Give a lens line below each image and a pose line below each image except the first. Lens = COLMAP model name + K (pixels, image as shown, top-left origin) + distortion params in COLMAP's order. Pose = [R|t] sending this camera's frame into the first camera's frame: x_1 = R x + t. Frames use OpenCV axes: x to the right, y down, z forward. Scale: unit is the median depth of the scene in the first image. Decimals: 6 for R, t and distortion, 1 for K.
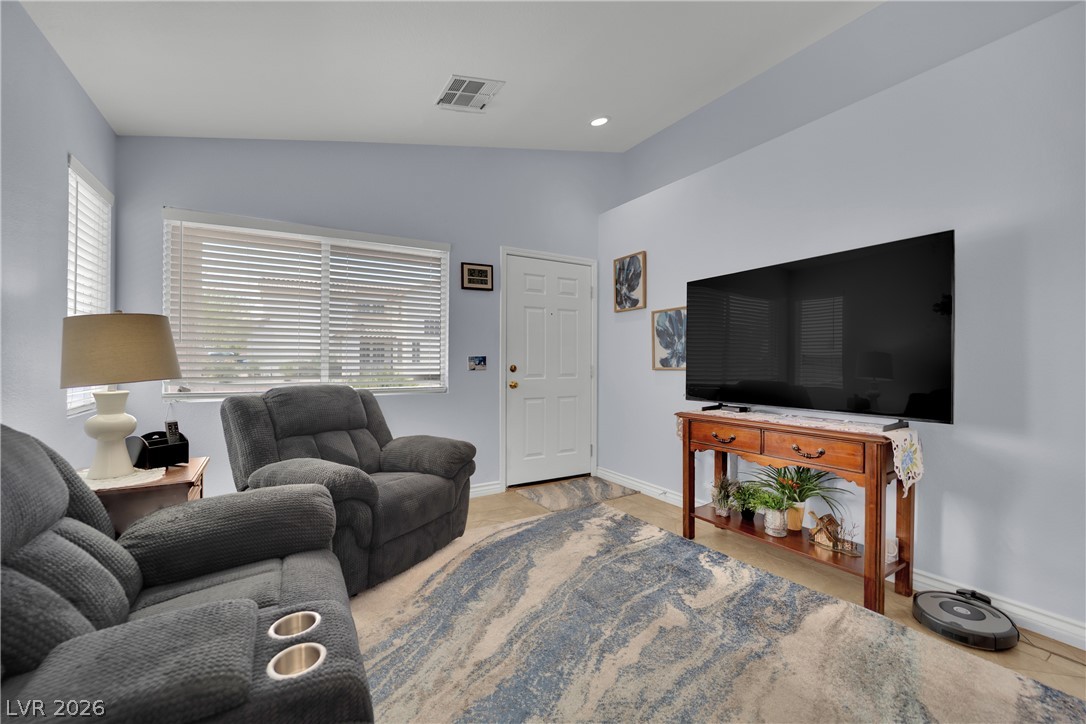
lens RADIAL K [[446.3, 0, 545.5], [0, 446.3, 361.7], [0, 0, 1]] dist [-0.021639, -0.000436]
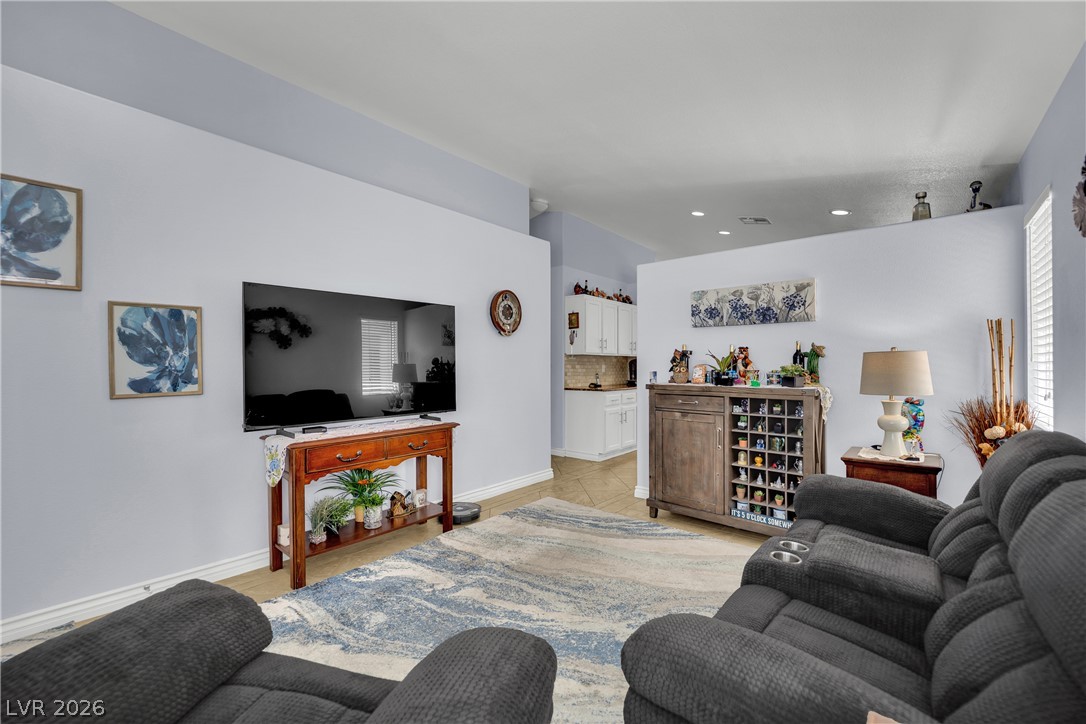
lens RADIAL K [[446.3, 0, 535.2], [0, 446.3, 371.4], [0, 0, 1]] dist [-0.021639, -0.000436]
pose [[-0.304387, -0.016855, 0.952399, -0.849834], [0.003166, 0.999820, 0.018706, -0.049248], [-0.952543, 0.008709, -0.304279, 1.113076]]
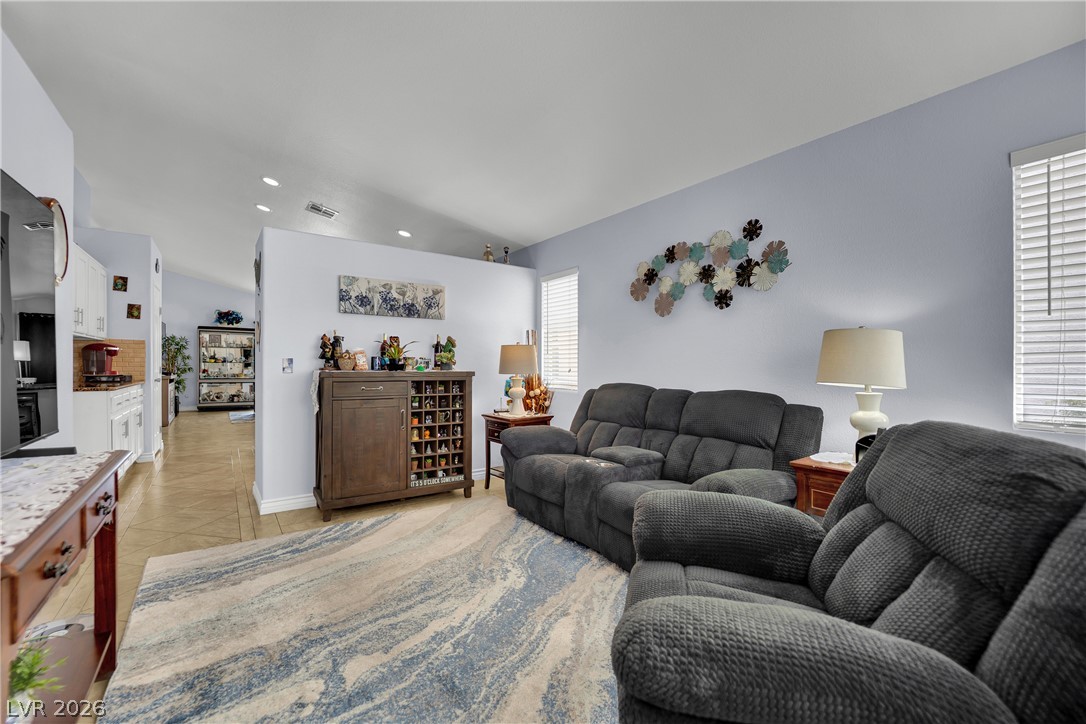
lens RADIAL K [[446.3, 0, 539.5], [0, 446.3, 371.8], [0, 0, 1]] dist [-0.021639, -0.000436]
pose [[-0.997487, -0.005891, -0.070603, 0.009742], [-0.007459, 0.999731, 0.021966, -0.007333], [0.070455, 0.022437, -0.997263, 1.723290]]
